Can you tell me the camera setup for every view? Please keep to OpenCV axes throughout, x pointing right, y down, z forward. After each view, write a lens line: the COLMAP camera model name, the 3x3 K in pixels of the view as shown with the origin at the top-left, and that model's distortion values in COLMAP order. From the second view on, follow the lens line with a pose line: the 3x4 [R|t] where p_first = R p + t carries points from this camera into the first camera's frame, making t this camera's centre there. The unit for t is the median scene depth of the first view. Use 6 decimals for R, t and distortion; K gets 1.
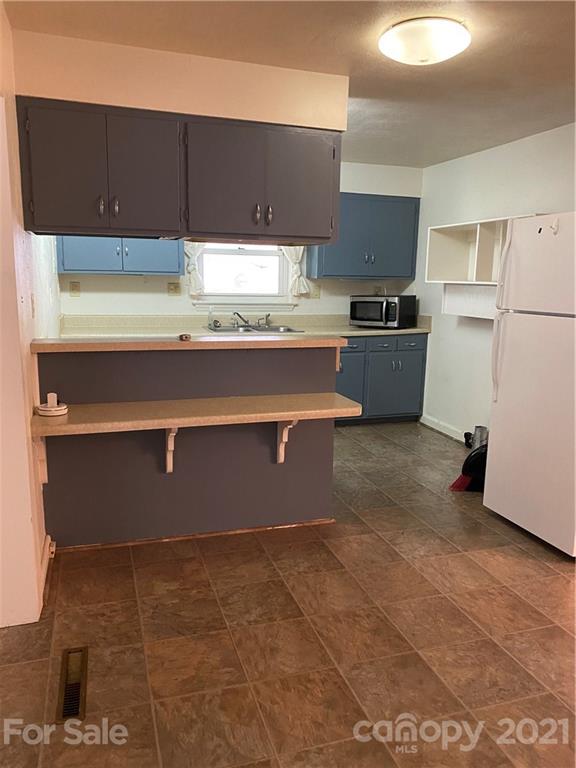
lens RADIAL K [[590.2, 0, 292.2], [0, 590.2, 379.2], [0, 0, 1]] dist [0.039134, -0.037841]
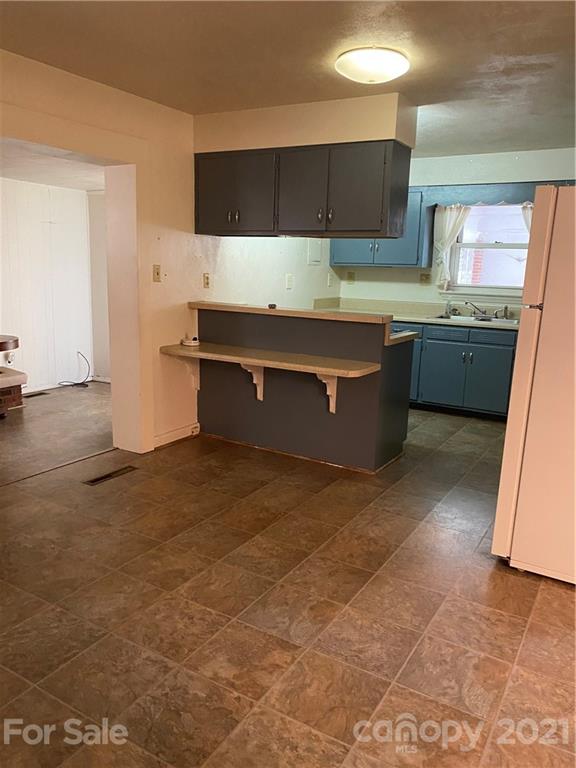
lens RADIAL K [[590.2, 0, 295.2], [0, 590.2, 383.2], [0, 0, 1]] dist [0.039134, -0.037841]
pose [[0.662290, 0.147146, -0.734656, 0.907261], [-0.145529, 0.987115, 0.066518, 0.009785], [0.734978, 0.062860, 0.675171, 0.098295]]
